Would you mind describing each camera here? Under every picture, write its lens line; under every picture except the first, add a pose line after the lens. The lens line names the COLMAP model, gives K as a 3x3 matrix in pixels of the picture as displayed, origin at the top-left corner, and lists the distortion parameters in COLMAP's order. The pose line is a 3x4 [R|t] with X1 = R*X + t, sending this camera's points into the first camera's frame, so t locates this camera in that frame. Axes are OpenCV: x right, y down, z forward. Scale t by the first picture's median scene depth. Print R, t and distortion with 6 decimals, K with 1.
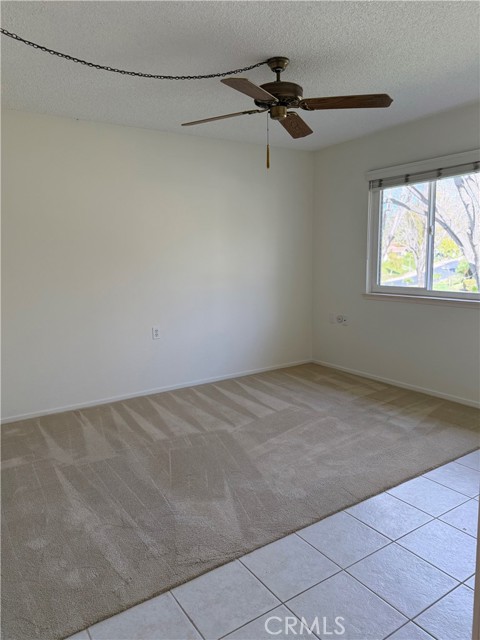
lens RADIAL K [[446.5, 0, 240.0], [0, 446.5, 320.0], [0, 0, 1]] dist [0.109755, -0.158410]
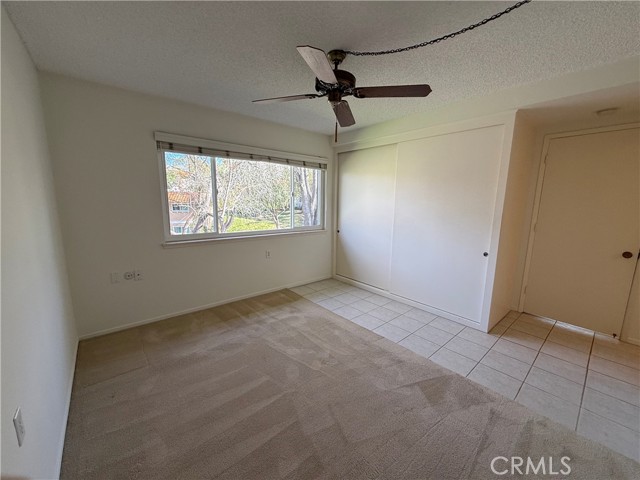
lens RADIAL K [[255.9, 0, 320.0], [0, 255.9, 240.0], [0, 0, 1]] dist [-0.000230, 0.000204]
pose [[-0.121413, -0.139965, 0.982684, -0.469201], [0.133640, 0.978689, 0.155908, -0.143022], [-0.983565, 0.150255, -0.100120, 0.855202]]
